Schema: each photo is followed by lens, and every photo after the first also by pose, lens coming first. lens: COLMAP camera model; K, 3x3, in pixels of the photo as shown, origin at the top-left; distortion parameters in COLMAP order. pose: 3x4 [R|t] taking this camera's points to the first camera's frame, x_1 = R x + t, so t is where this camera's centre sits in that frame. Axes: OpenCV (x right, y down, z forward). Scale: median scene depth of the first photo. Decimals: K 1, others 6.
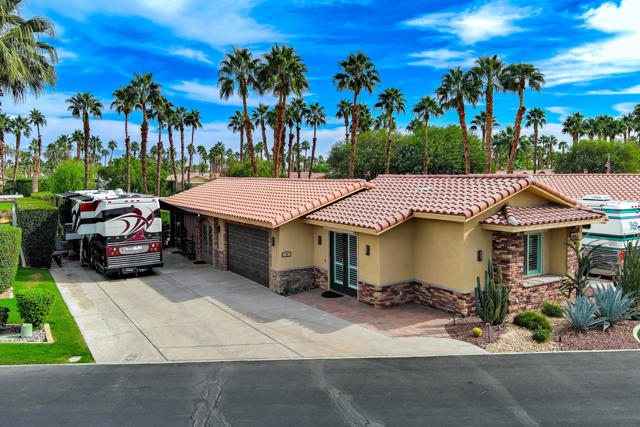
lens RADIAL K [[522.1, 0, 320.0], [0, 522.1, 213.5], [0, 0, 1]] dist [0.000506, -0.004005]
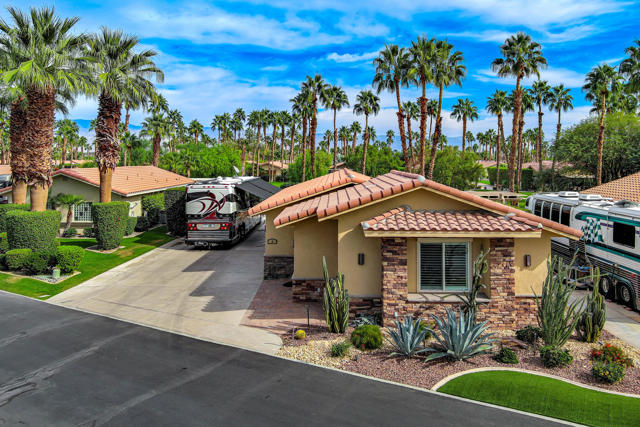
lens RADIAL K [[535.9, 0, 320.1], [0, 535.9, 156.3], [0, 0, 1]] dist [0.010162, 0.002906]
pose [[0.831932, 0.009260, -0.554801, 0.548684], [-0.055917, 0.996170, -0.067221, -0.024978], [0.552054, 0.086946, 0.829263, 0.095743]]
